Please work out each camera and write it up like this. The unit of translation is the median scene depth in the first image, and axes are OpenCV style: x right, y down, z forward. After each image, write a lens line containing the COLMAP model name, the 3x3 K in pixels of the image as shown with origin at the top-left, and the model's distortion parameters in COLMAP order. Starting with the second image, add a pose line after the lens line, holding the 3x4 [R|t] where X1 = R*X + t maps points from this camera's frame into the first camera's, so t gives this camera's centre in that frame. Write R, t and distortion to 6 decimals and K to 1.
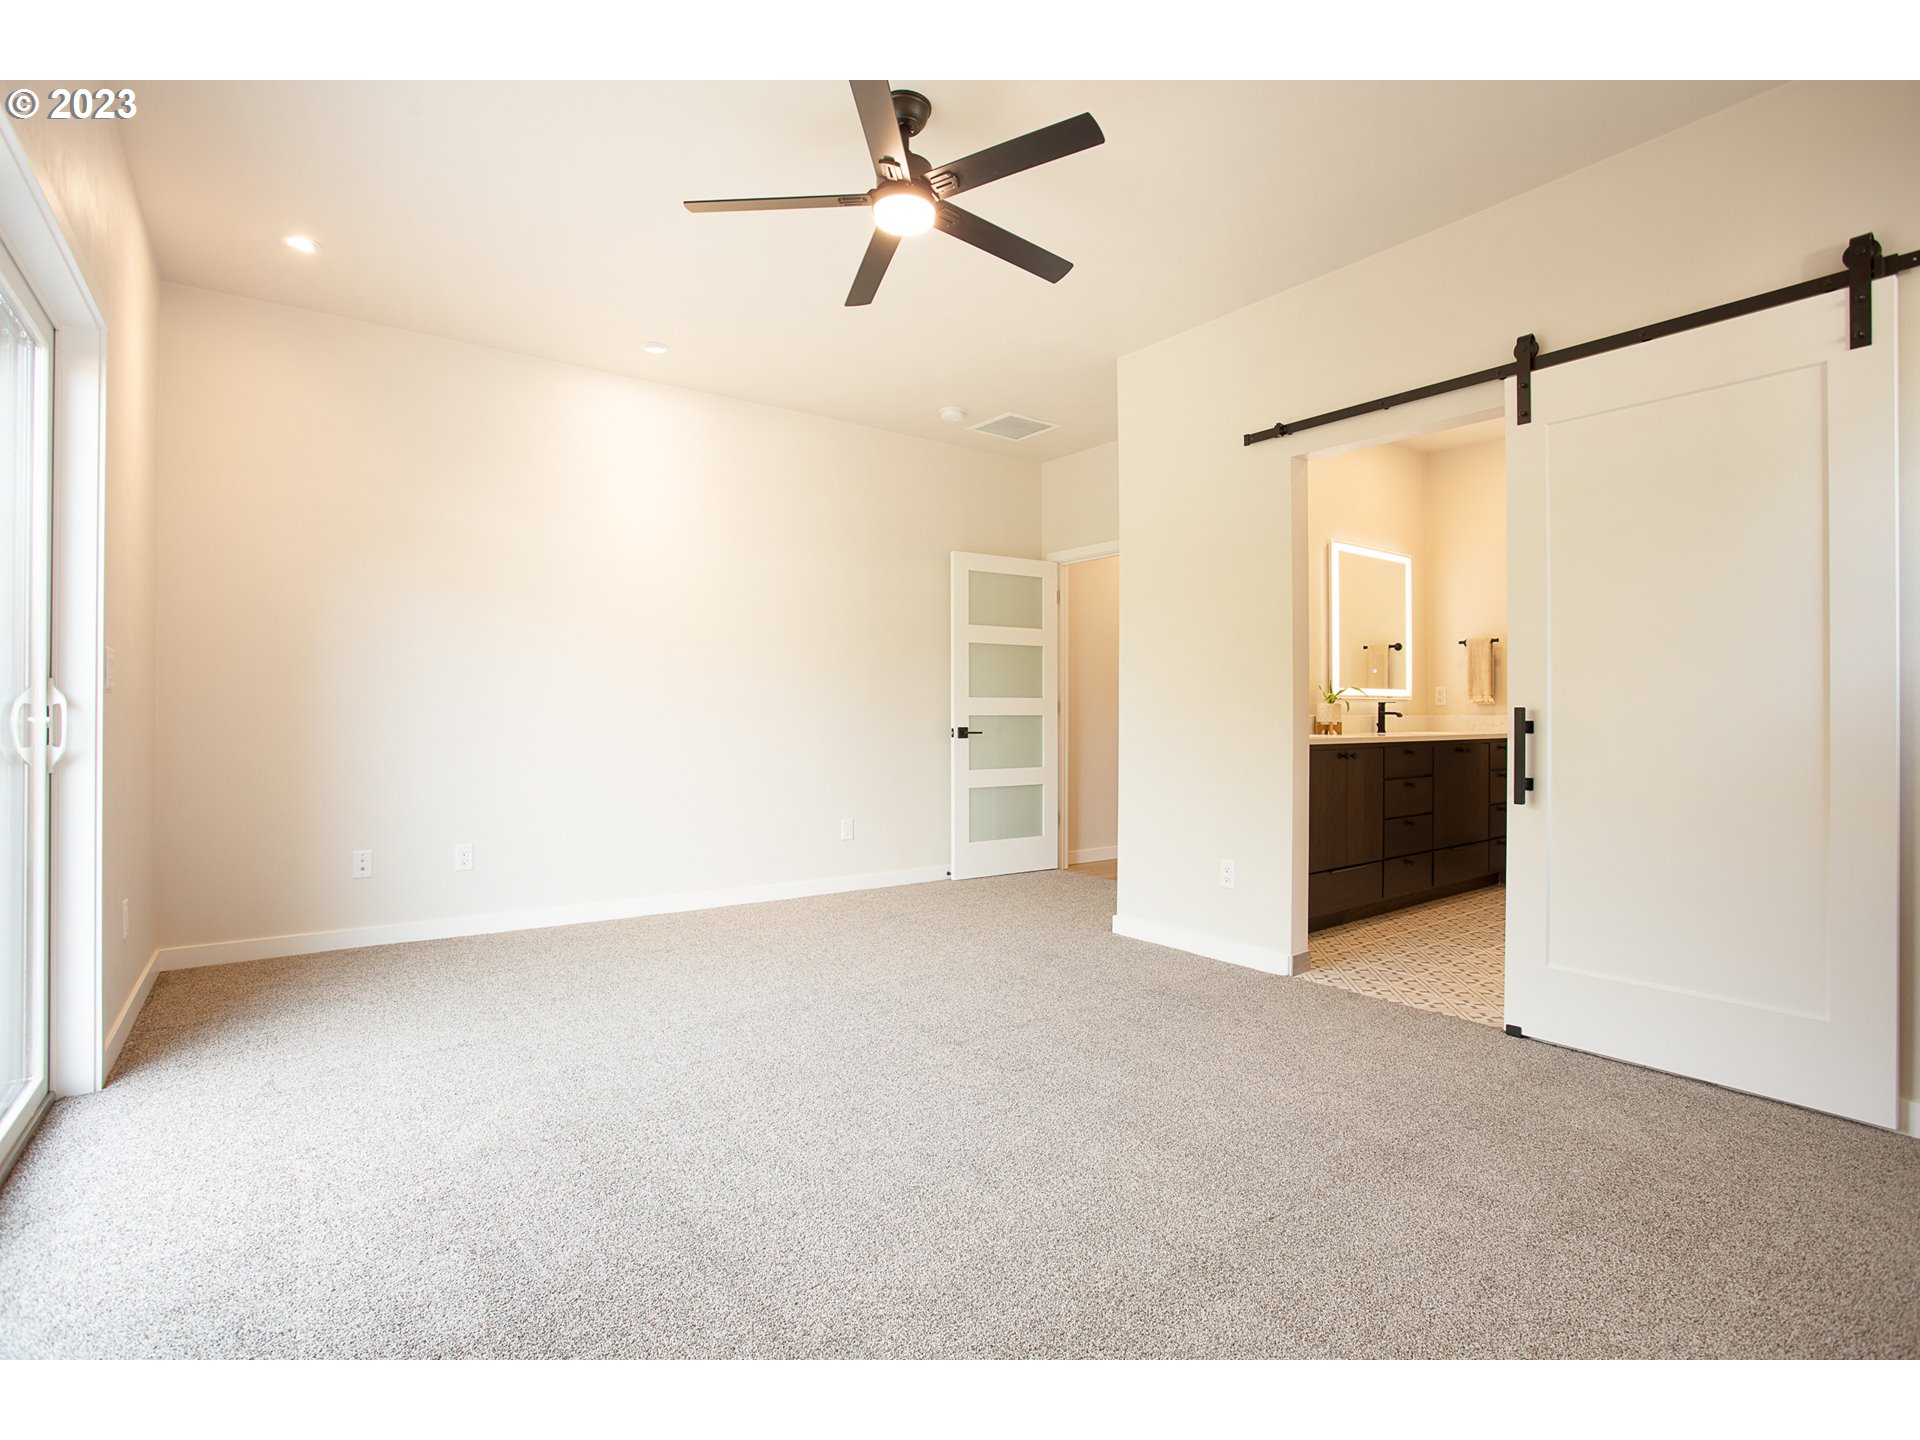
lens RADIAL K [[931.4, 0, 960.0], [0, 931.4, 720.0], [0, 0, 1]] dist [-0.029146, 0.000562]
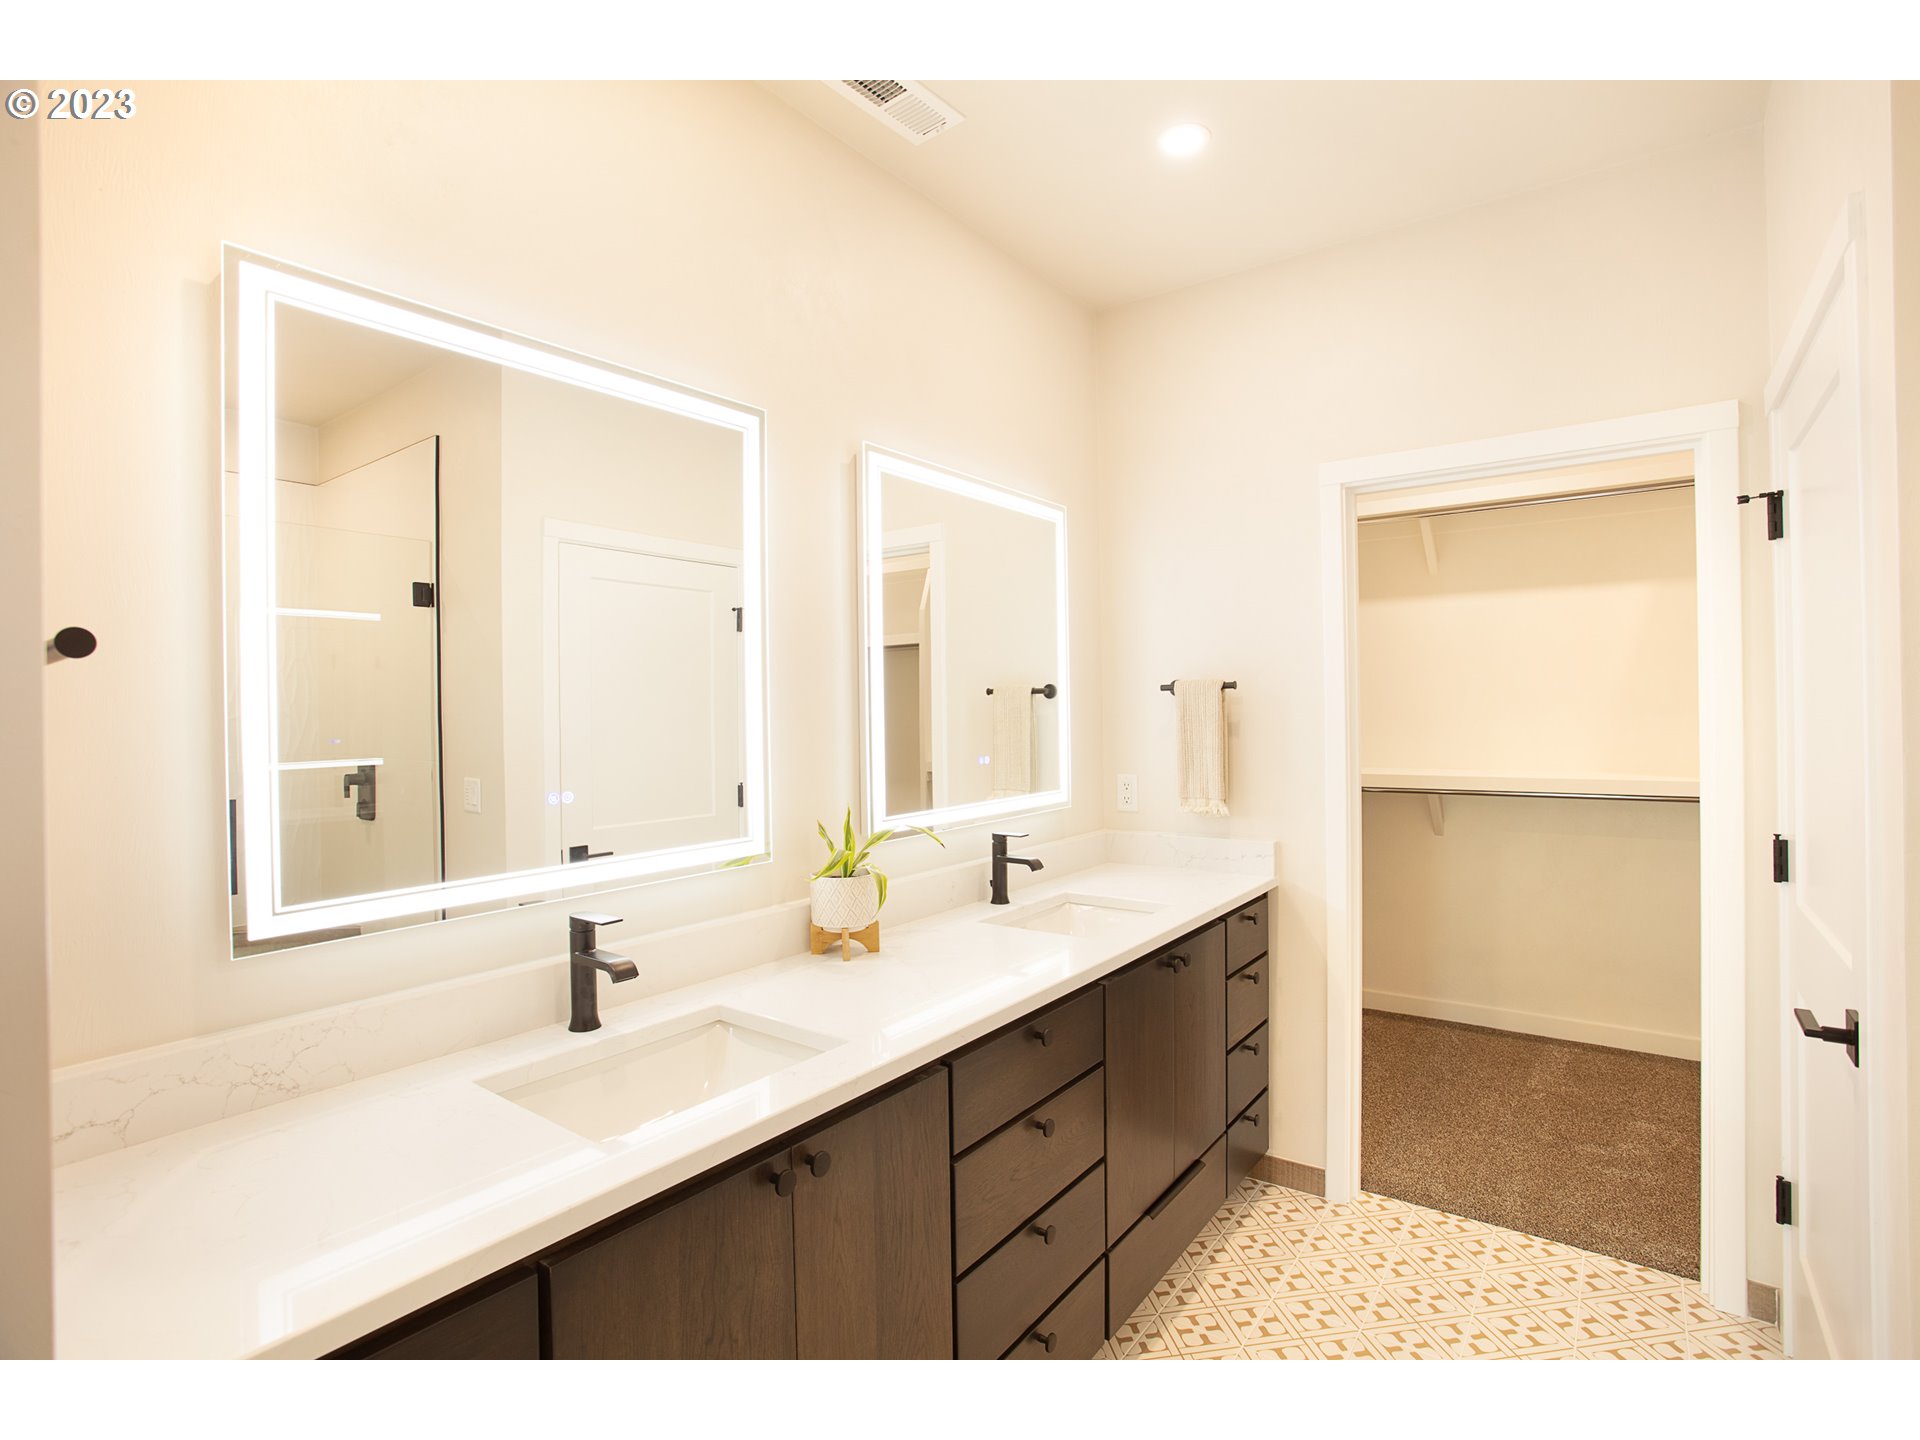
lens RADIAL K [[931.4, 0, 960.0], [0, 931.4, 720.0], [0, 0, 1]] dist [-0.029146, 0.000562]
pose [[0.959950, -0.021043, 0.279381, 0.310452], [0.019280, 0.999773, 0.009057, -0.074960], [-0.279508, -0.003307, 0.960138, 0.574951]]
